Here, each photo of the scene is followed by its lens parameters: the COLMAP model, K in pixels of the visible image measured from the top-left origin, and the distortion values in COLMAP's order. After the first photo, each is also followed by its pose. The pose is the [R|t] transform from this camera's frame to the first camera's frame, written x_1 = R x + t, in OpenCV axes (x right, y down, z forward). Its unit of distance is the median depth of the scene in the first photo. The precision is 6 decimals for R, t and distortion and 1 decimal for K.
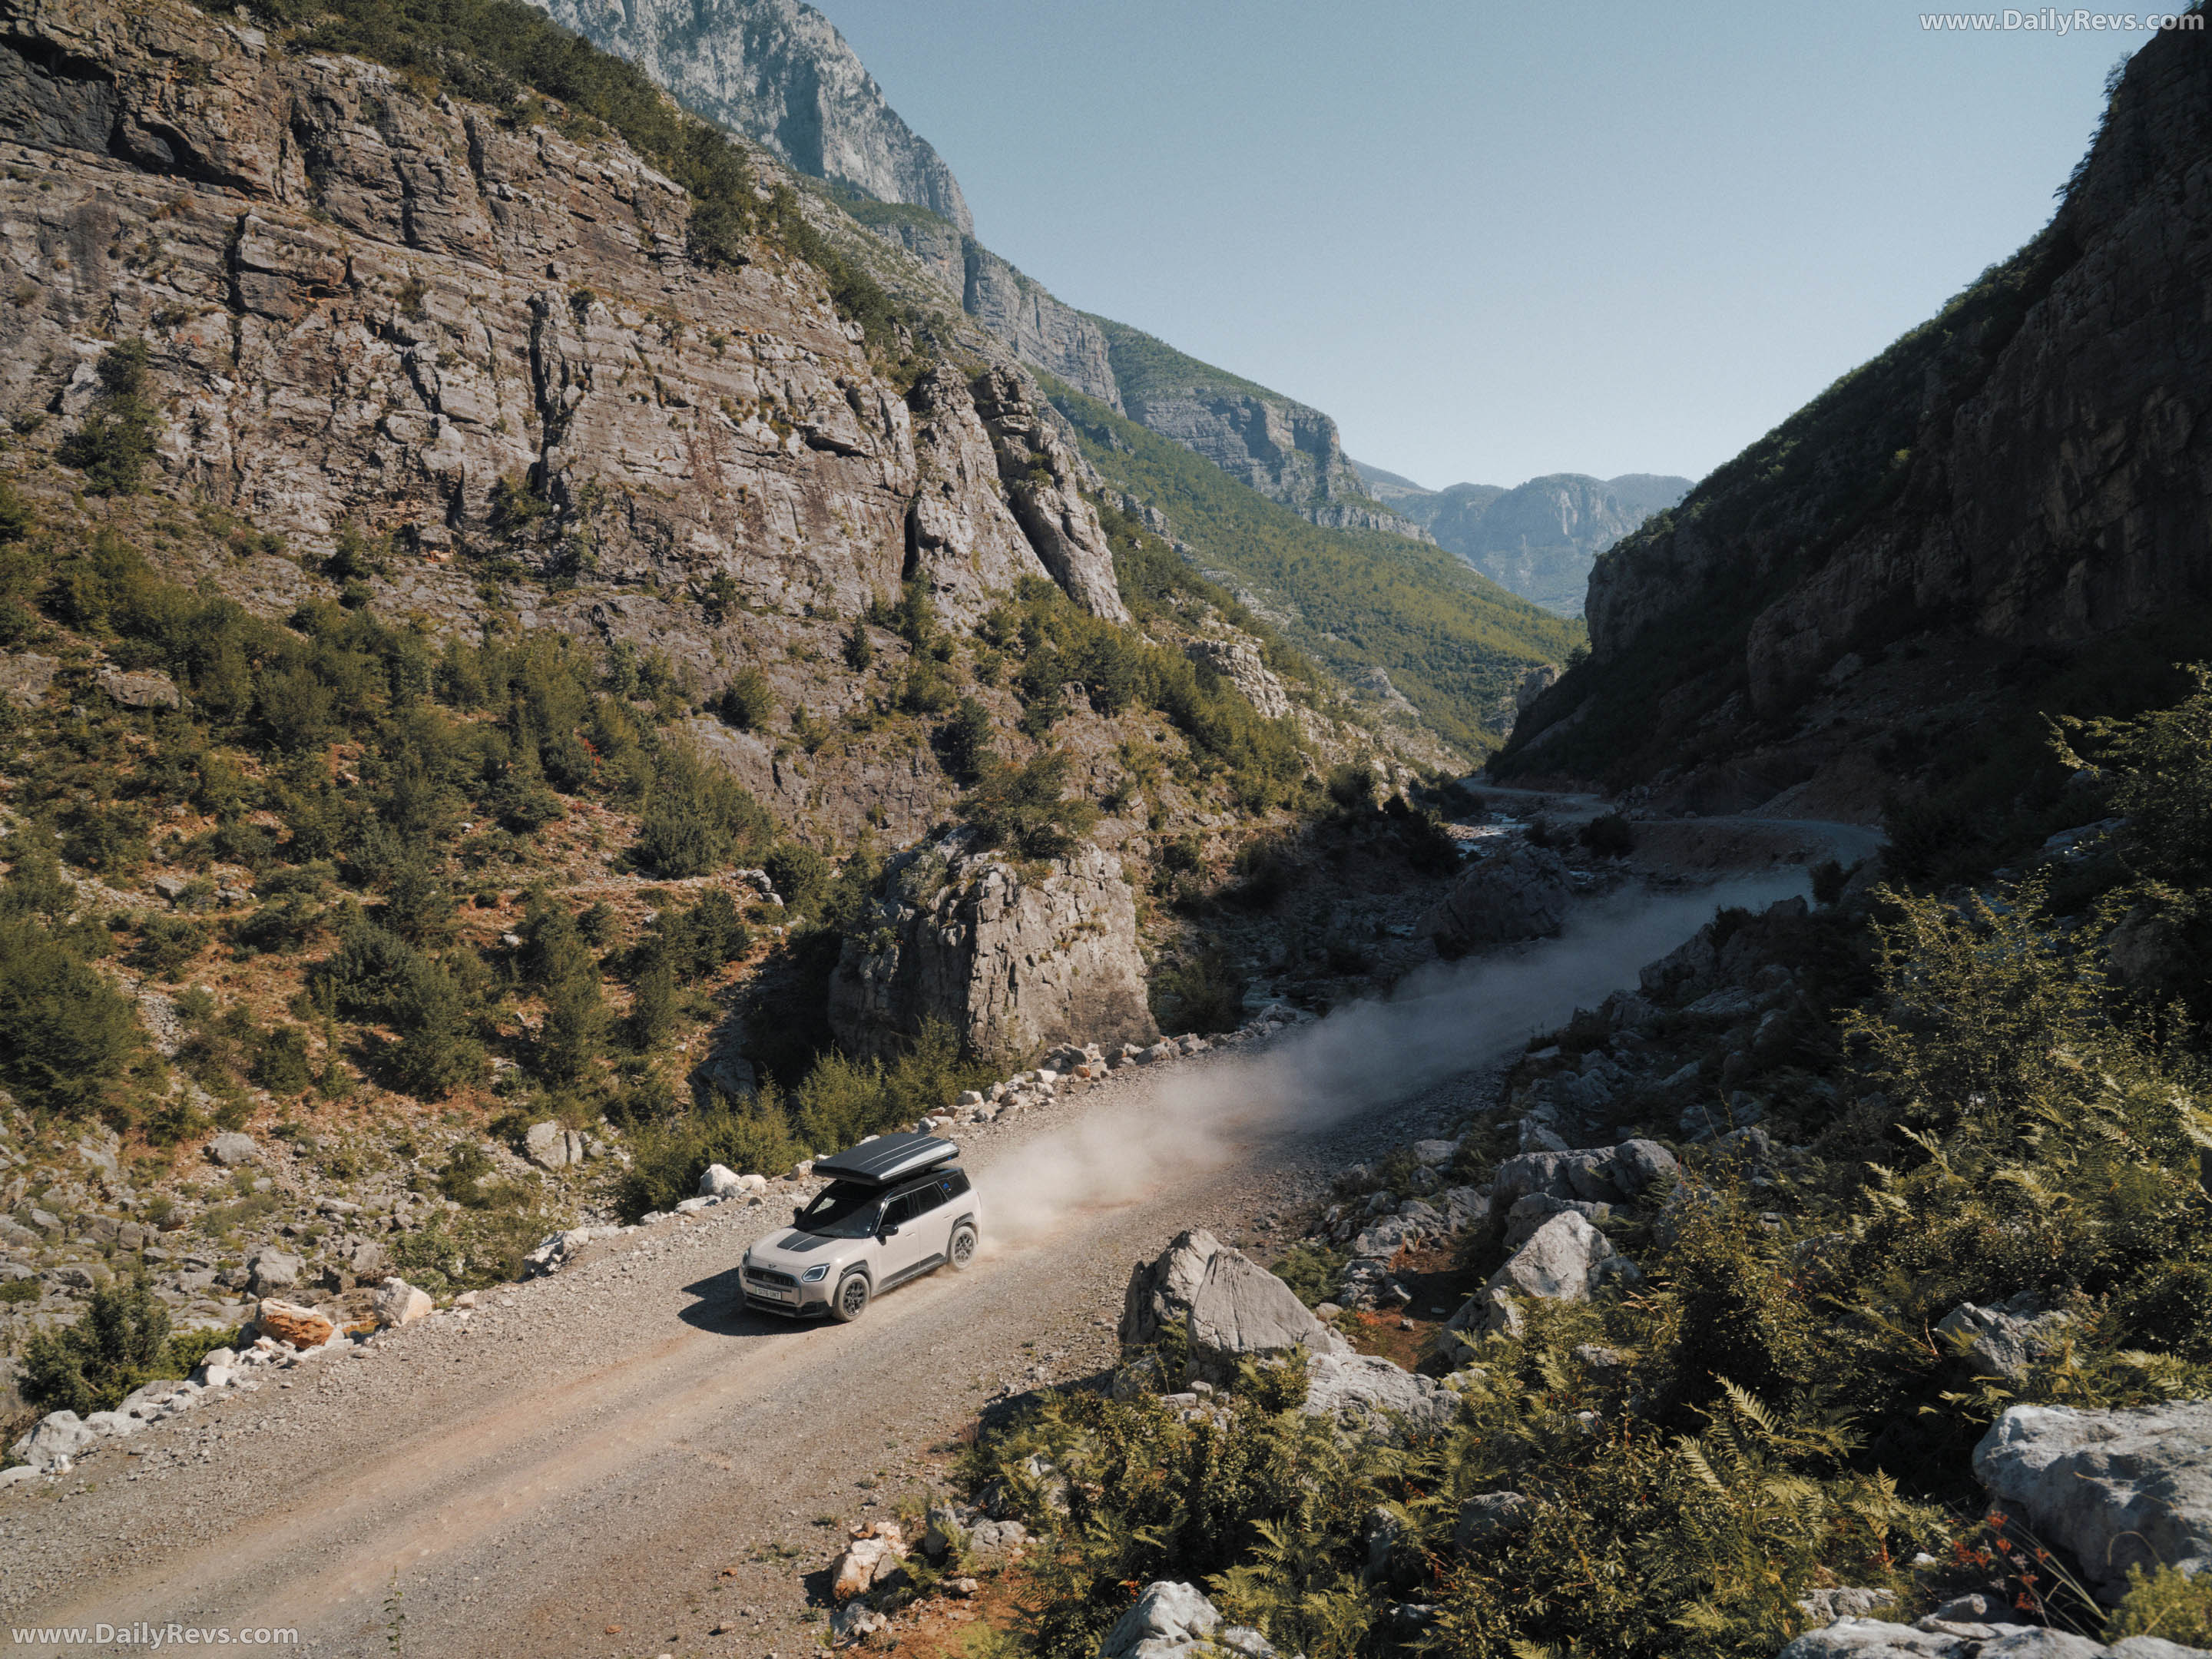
lens RADIAL K [[1651.3, 0, 1071.7], [0, 1651.3, 829.9], [0, 0, 1]] dist [0.000488, -0.008806]
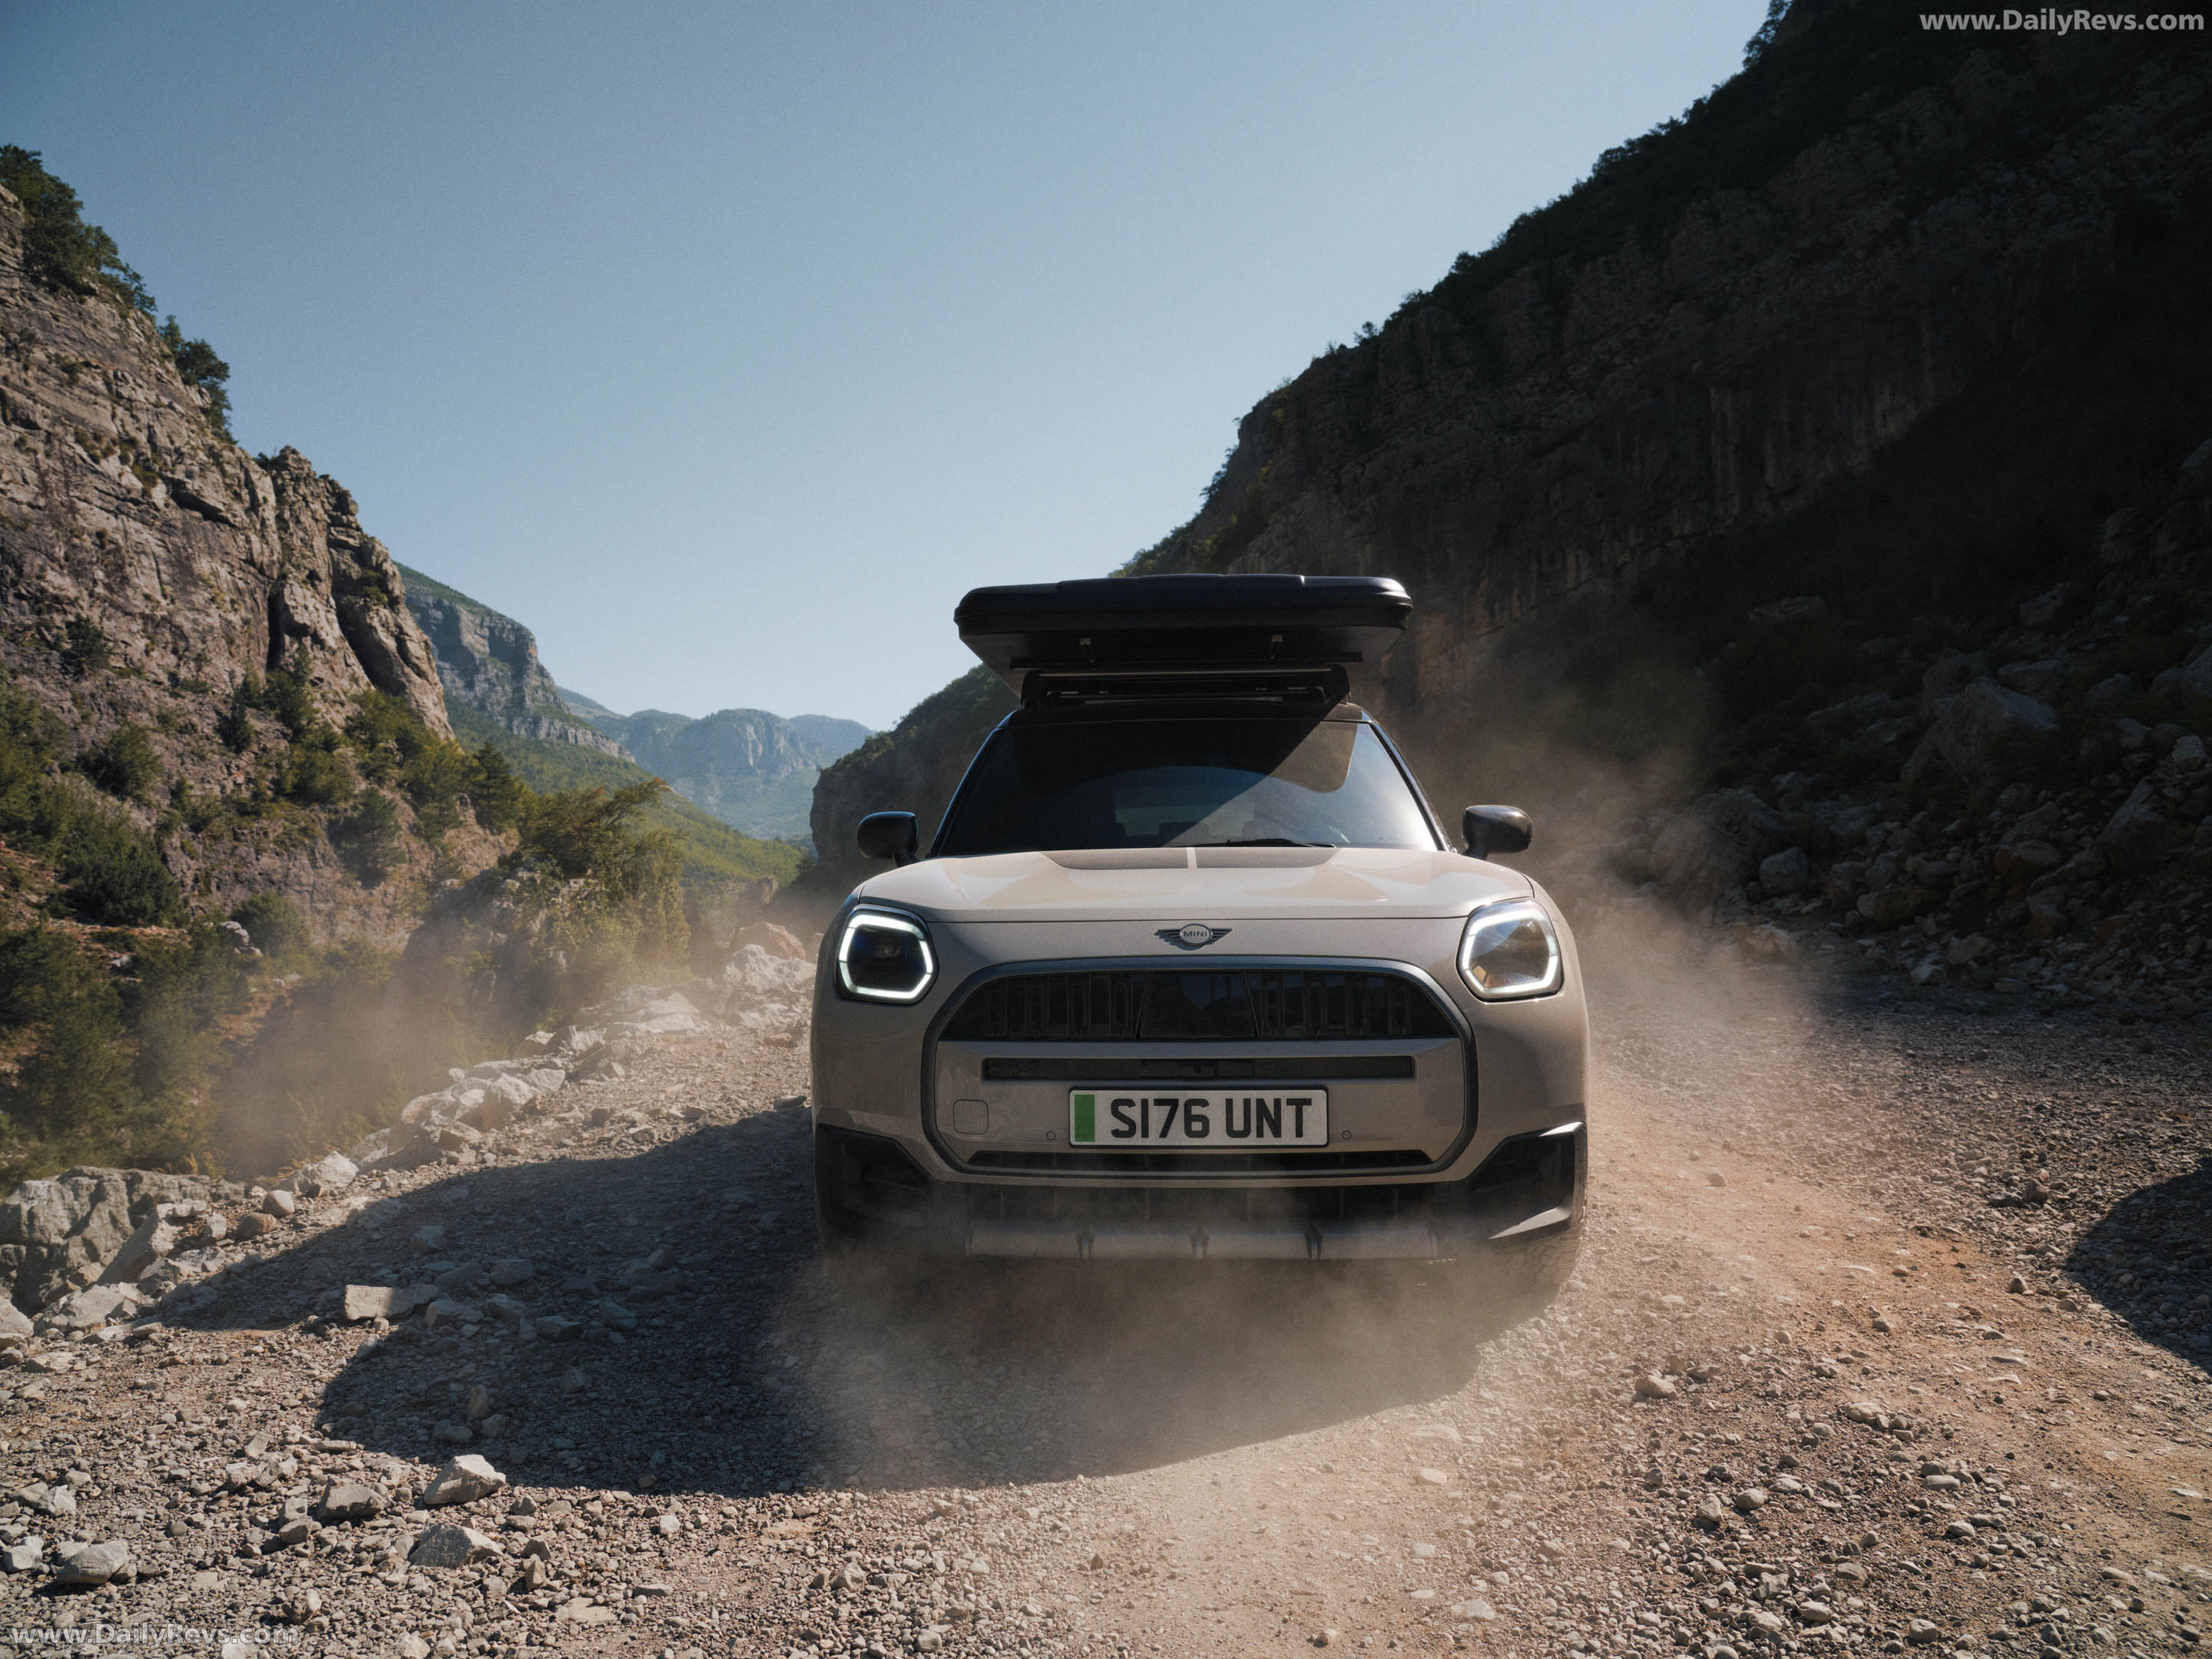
lens RADIAL K [[1651.3, 0, 1071.7], [0, 1651.3, 829.9], [0, 0, 1]] dist [0.000488, -0.008806]
pose [[0.884589, 0.048092, 0.463885, -0.136697], [0.015198, 0.991168, -0.131737, 0.064656], [-0.466124, 0.123584, 0.876045, 0.029036]]
